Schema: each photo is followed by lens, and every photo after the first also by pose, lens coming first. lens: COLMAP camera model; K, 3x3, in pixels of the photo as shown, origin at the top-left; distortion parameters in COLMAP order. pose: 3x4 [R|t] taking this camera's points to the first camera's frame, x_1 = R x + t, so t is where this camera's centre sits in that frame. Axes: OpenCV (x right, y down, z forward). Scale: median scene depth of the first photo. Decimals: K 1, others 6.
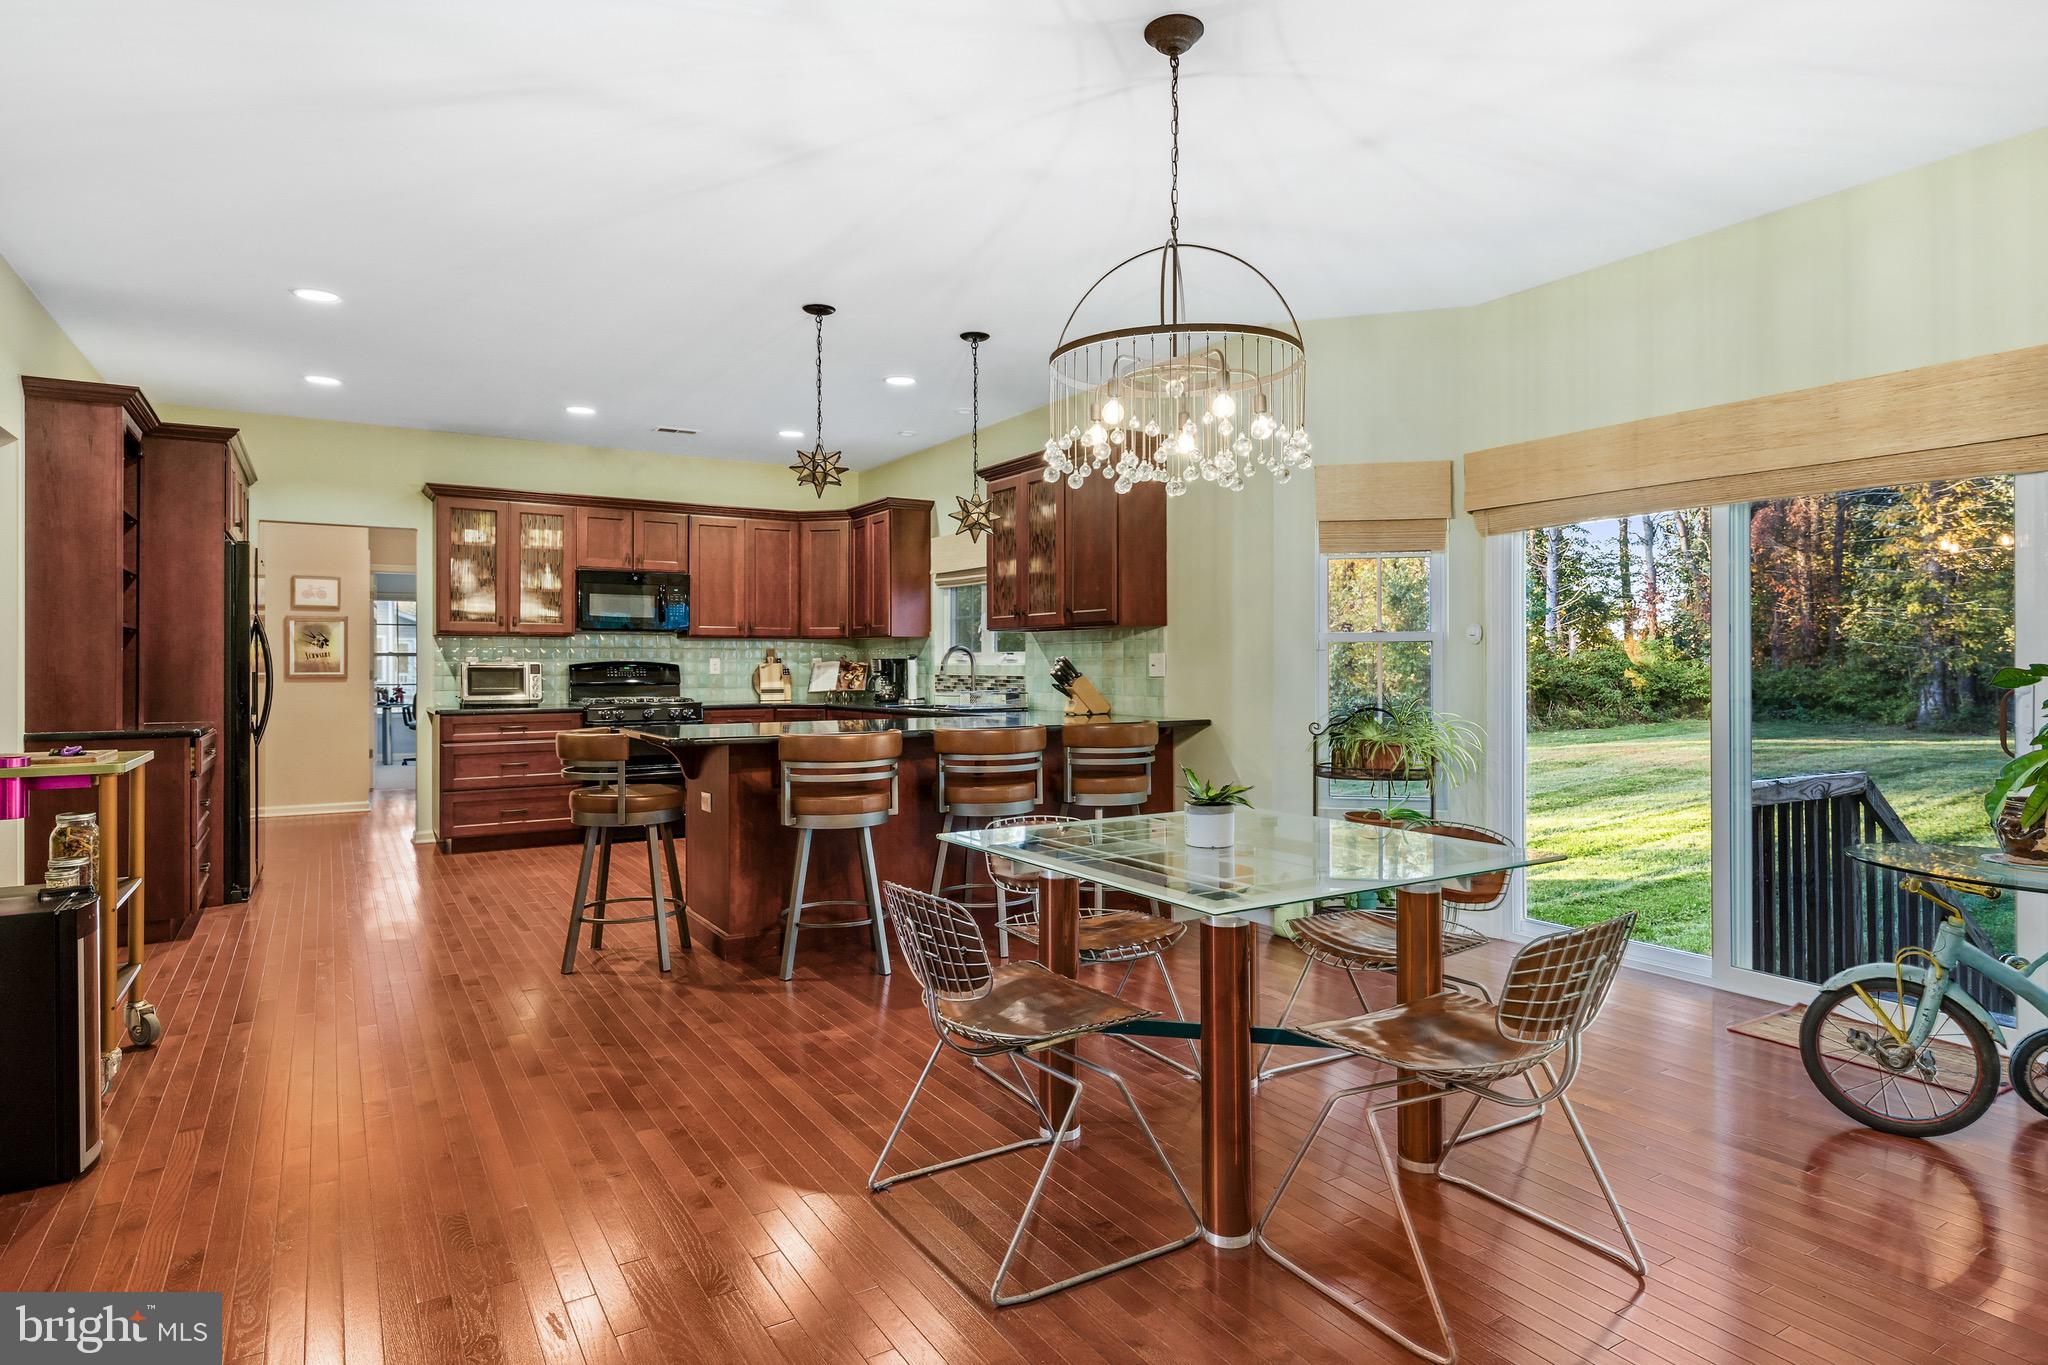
lens RADIAL K [[1074.9, 0, 1018.0], [0, 1074.9, 657.8], [0, 0, 1]] dist [-0.004654, -0.001676]
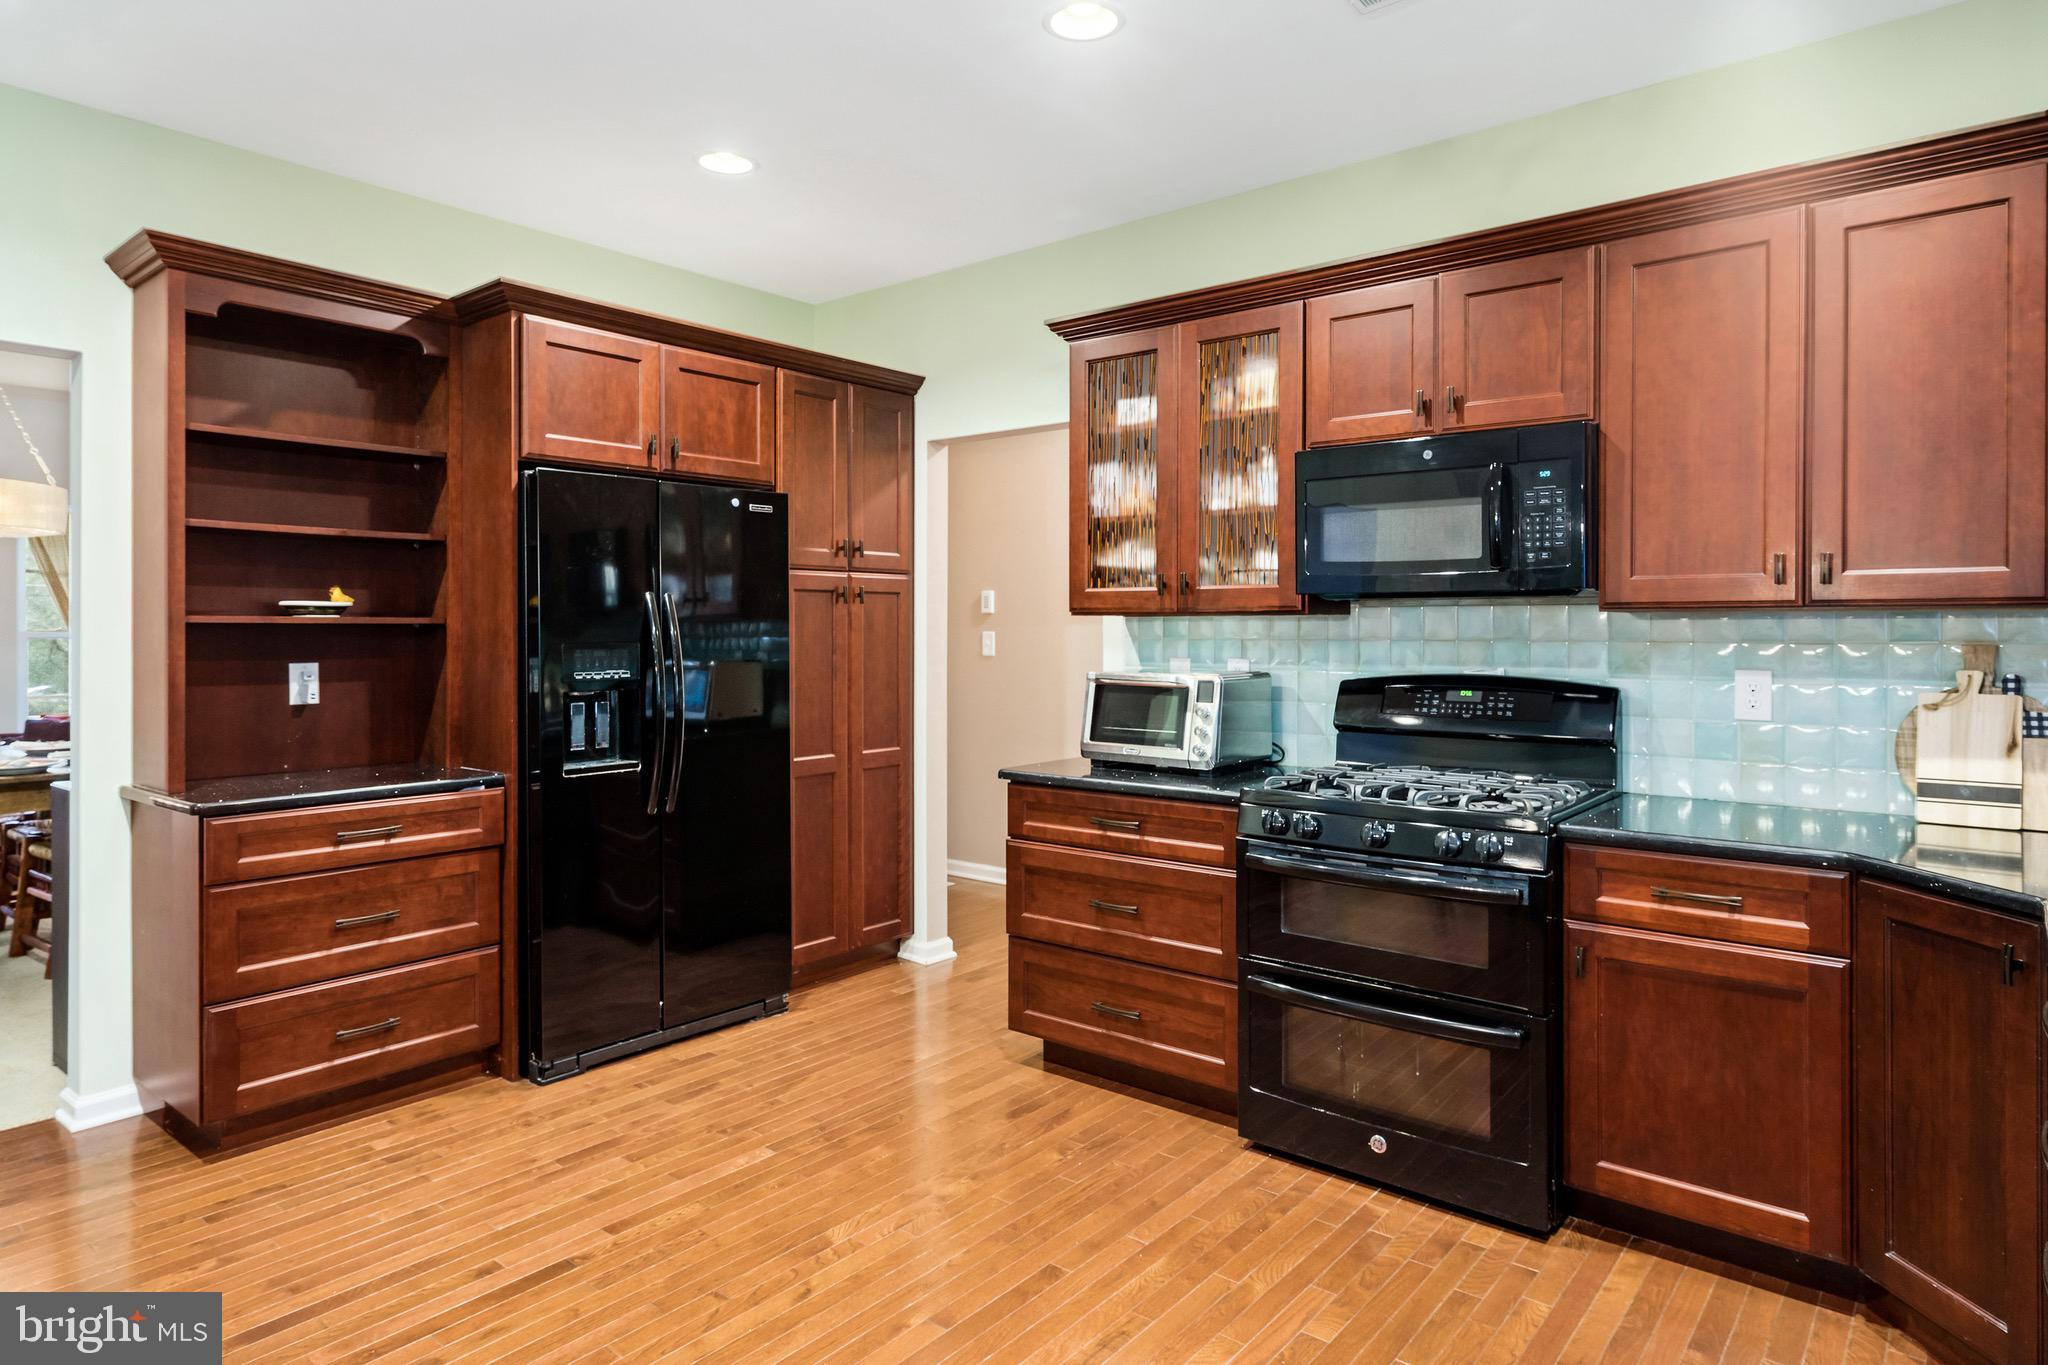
lens RADIAL K [[1193.4, 0, 1057.4], [0, 1193.4, 632.8], [0, 0, 1]] dist [0.002782, 0.003146]
pose [[0.343800, 0.005598, -0.939026, -0.014011], [0.006815, 0.999941, 0.008456, -0.017347], [0.939018, -0.009307, 0.343741, 0.757921]]
